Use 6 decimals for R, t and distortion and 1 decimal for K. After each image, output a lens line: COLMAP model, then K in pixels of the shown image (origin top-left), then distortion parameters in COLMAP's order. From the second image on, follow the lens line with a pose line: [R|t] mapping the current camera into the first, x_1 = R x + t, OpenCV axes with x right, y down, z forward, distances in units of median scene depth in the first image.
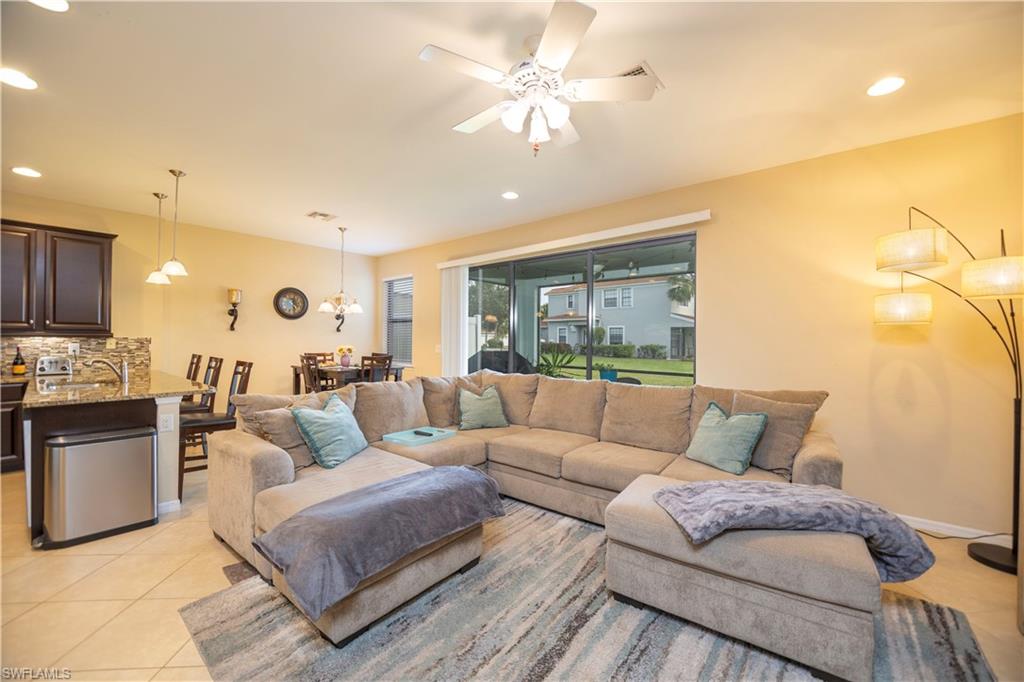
lens RADIAL K [[392.4, 0, 510.3], [0, 392.4, 339.1], [0, 0, 1]] dist [-0.020619, -0.000033]
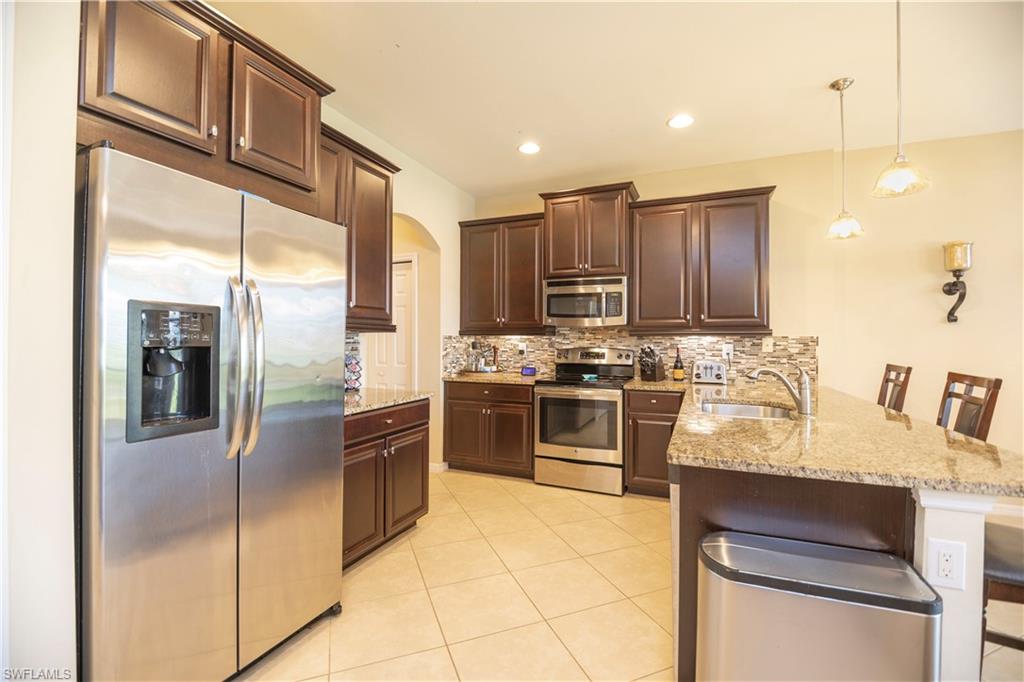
lens RADIAL K [[439.9, 0, 513.6], [0, 439.9, 337.4], [0, 0, 1]] dist [-0.021212, -0.000306]
pose [[0.277376, -0.013642, -0.960665, -0.440985], [-0.002931, 0.999883, -0.015045, 0.013075], [0.960757, 0.006989, 0.277303, 0.361403]]
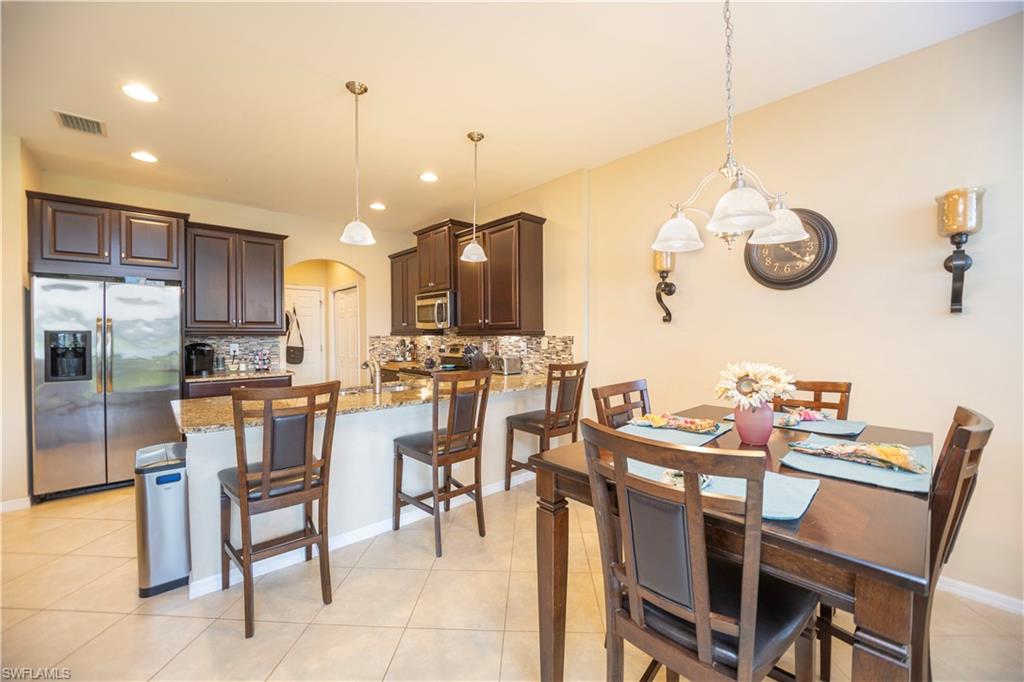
lens RADIAL K [[392.4, 0, 510.3], [0, 392.4, 339.1], [0, 0, 1]] dist [-0.020619, -0.000033]
pose [[-0.135038, 0.005355, -0.990826, -0.201056], [0.002317, 0.999984, 0.005089, -0.001673], [0.990838, -0.001609, -0.135048, 1.168876]]
